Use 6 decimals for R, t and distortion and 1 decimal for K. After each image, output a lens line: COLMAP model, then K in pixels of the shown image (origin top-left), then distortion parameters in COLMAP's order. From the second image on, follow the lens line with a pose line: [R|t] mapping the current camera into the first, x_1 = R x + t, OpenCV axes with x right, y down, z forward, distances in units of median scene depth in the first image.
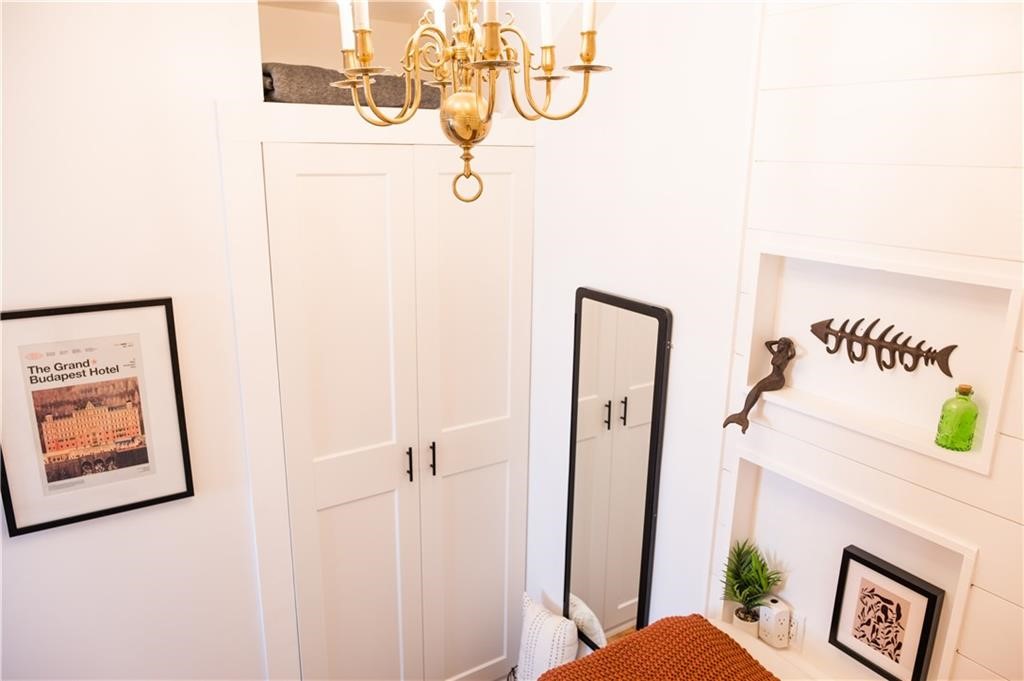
lens RADIAL K [[708.3, 0, 512.0], [0, 708.3, 340.5], [0, 0, 1]] dist [-0.003644, -0.002049]
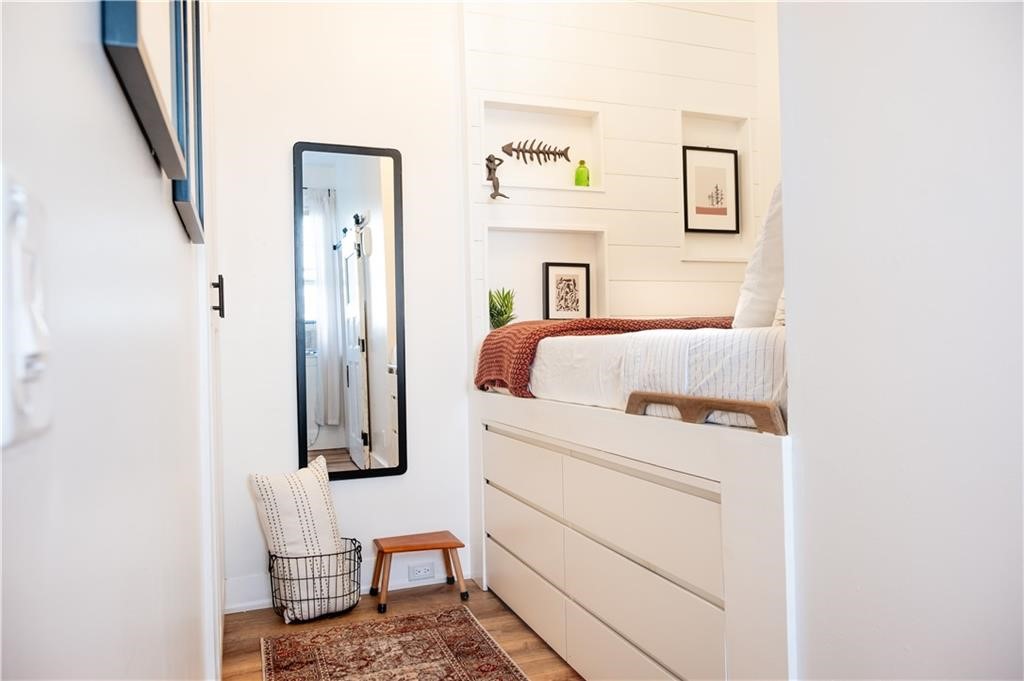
lens RADIAL K [[708.3, 0, 512.0], [0, 708.3, 340.5], [0, 0, 1]] dist [-0.003644, -0.002049]
pose [[0.216997, -0.014681, 0.976062, -1.422757], [0.284051, 0.957569, -0.048747, 0.577799], [-0.933931, 0.287829, 0.211960, 0.775970]]
